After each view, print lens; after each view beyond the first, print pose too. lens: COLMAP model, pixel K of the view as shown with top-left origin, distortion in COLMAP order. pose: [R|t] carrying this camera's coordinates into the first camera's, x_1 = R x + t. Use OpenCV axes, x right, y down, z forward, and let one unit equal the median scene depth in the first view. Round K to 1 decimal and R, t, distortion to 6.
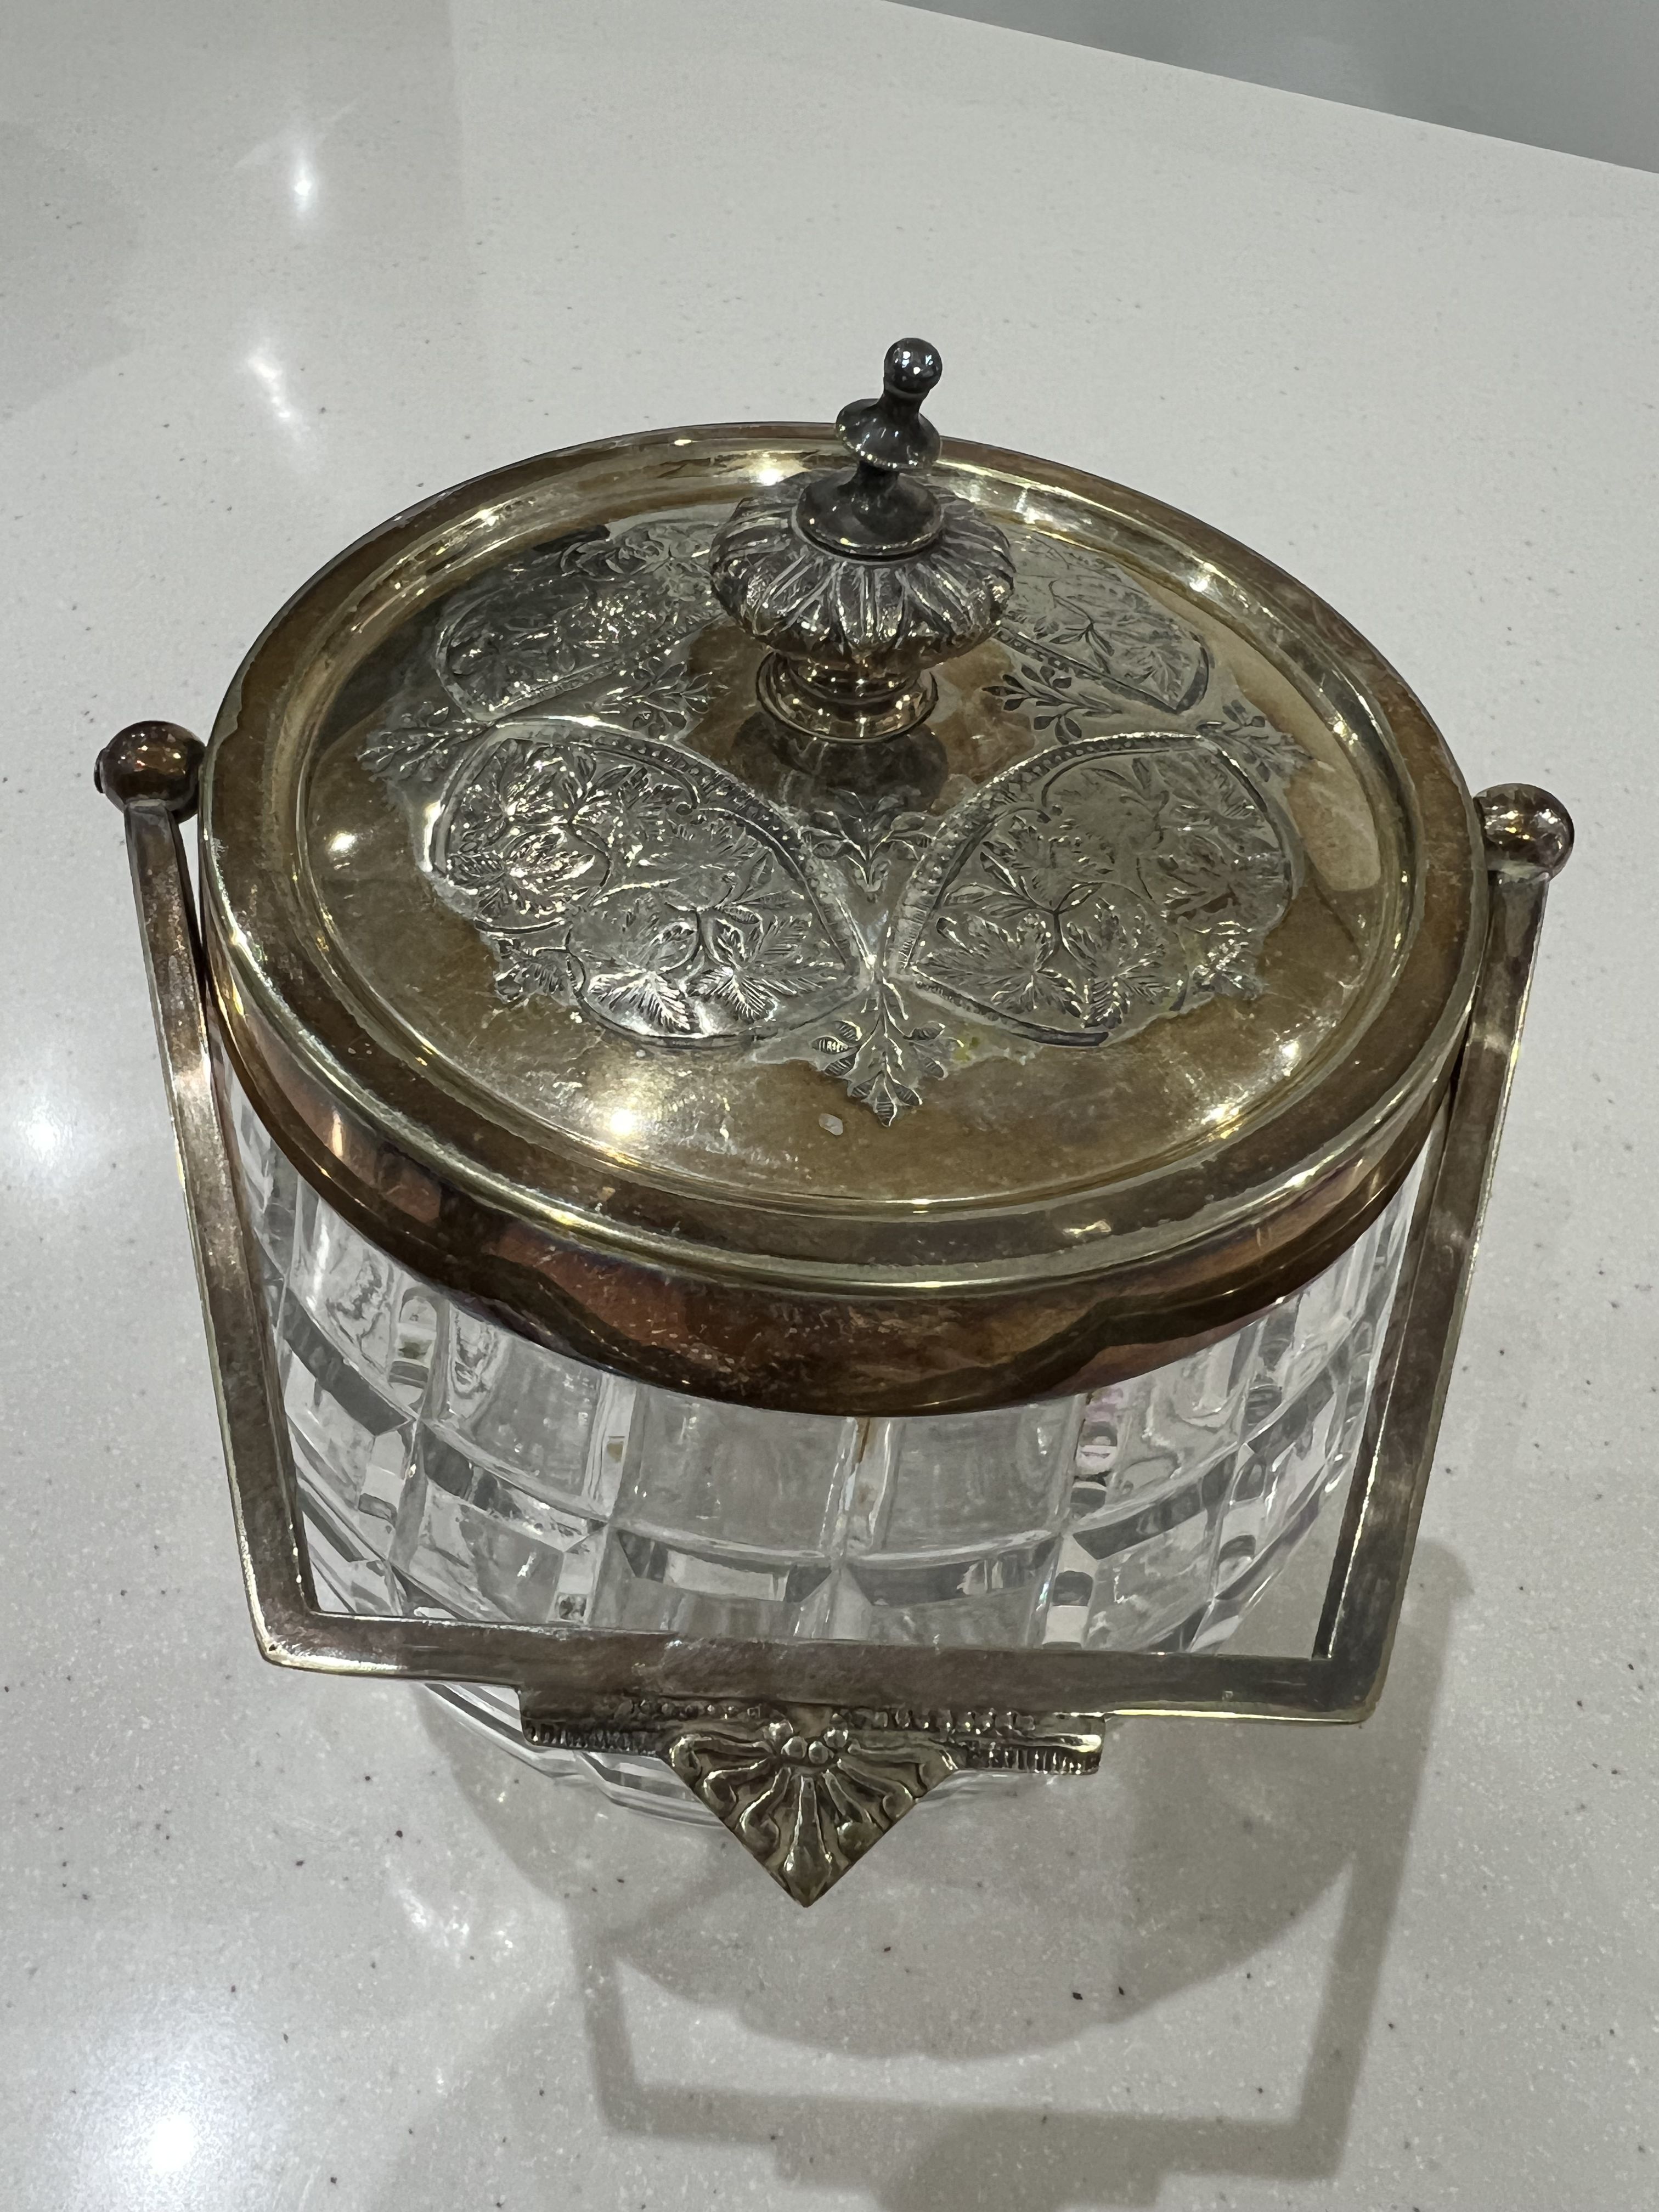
lens RADIAL K [[1697.4, 0, 970.0], [0, 1697.4, 1107.2], [0, 0, 1]] dist [-0.005038, -0.001020]
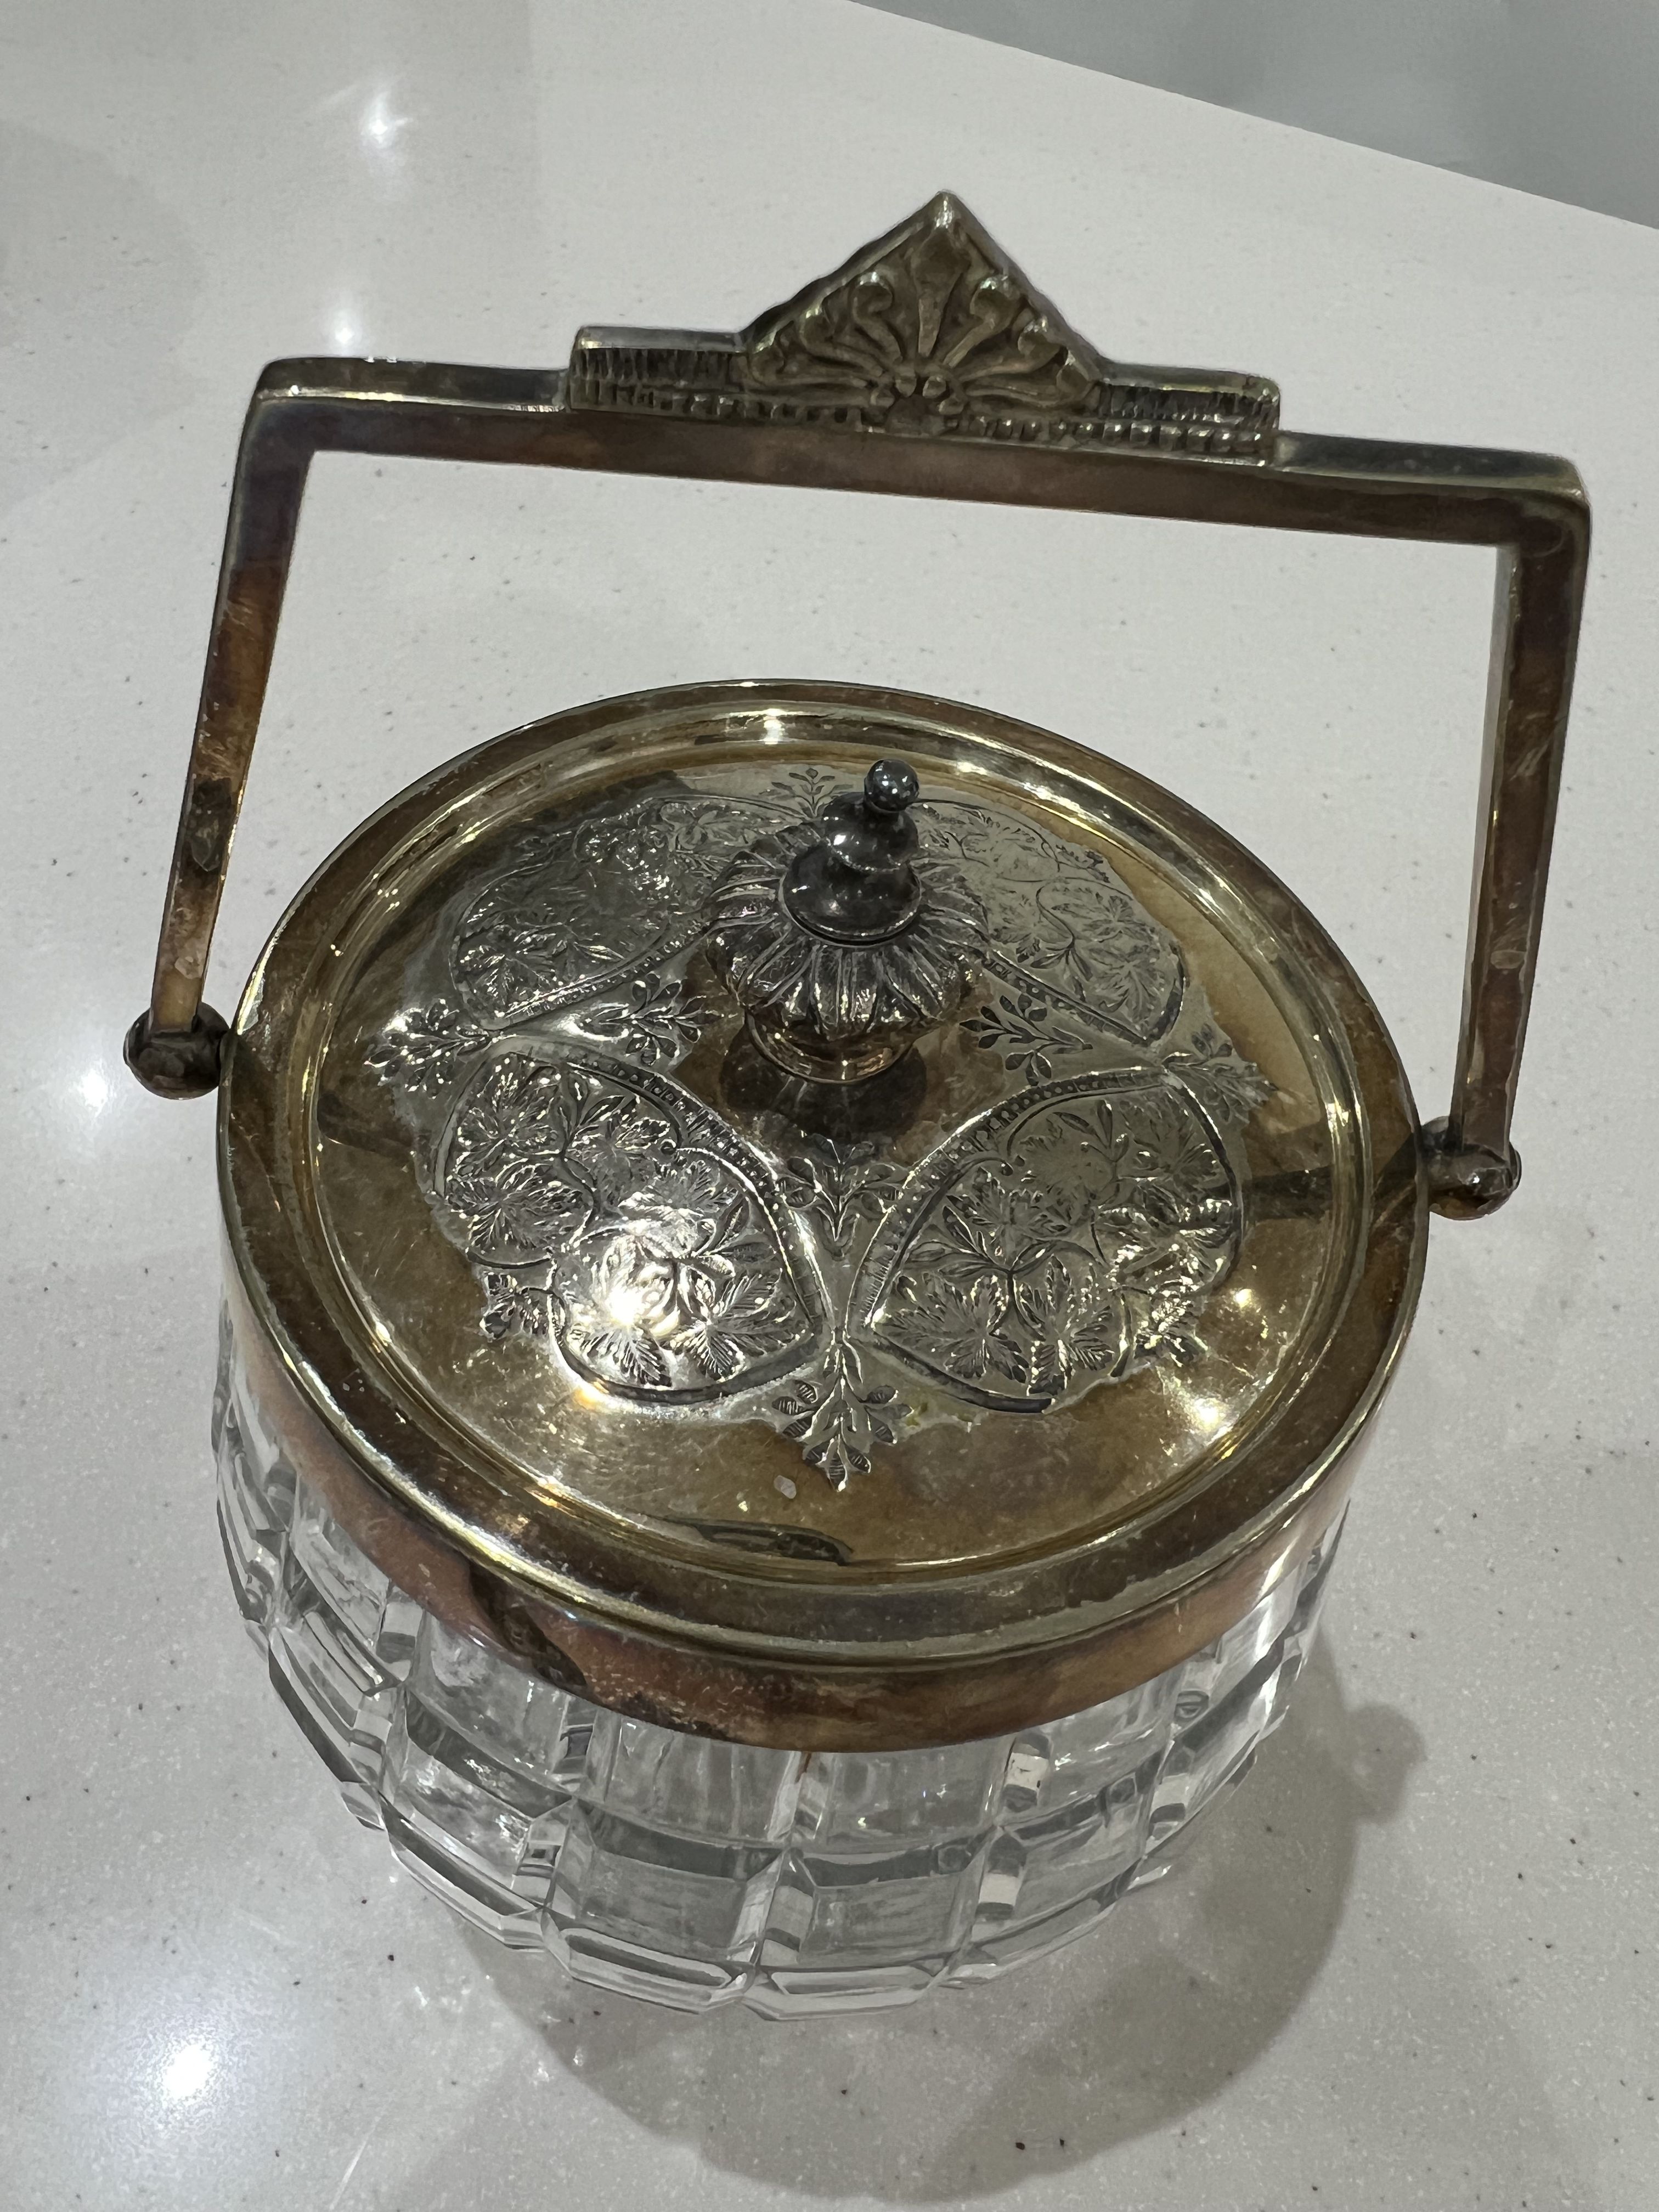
lens RADIAL K [[1688.3, 0, 985.0], [0, 1688.3, 1172.0], [0, 0, 1]] dist [-0.006517, -0.001353]
pose [[0.998799, 0.047417, -0.012327, 0.040895], [-0.046917, 0.998172, 0.038087, -0.199340], [0.014110, -0.037463, 0.999198, -0.051510]]
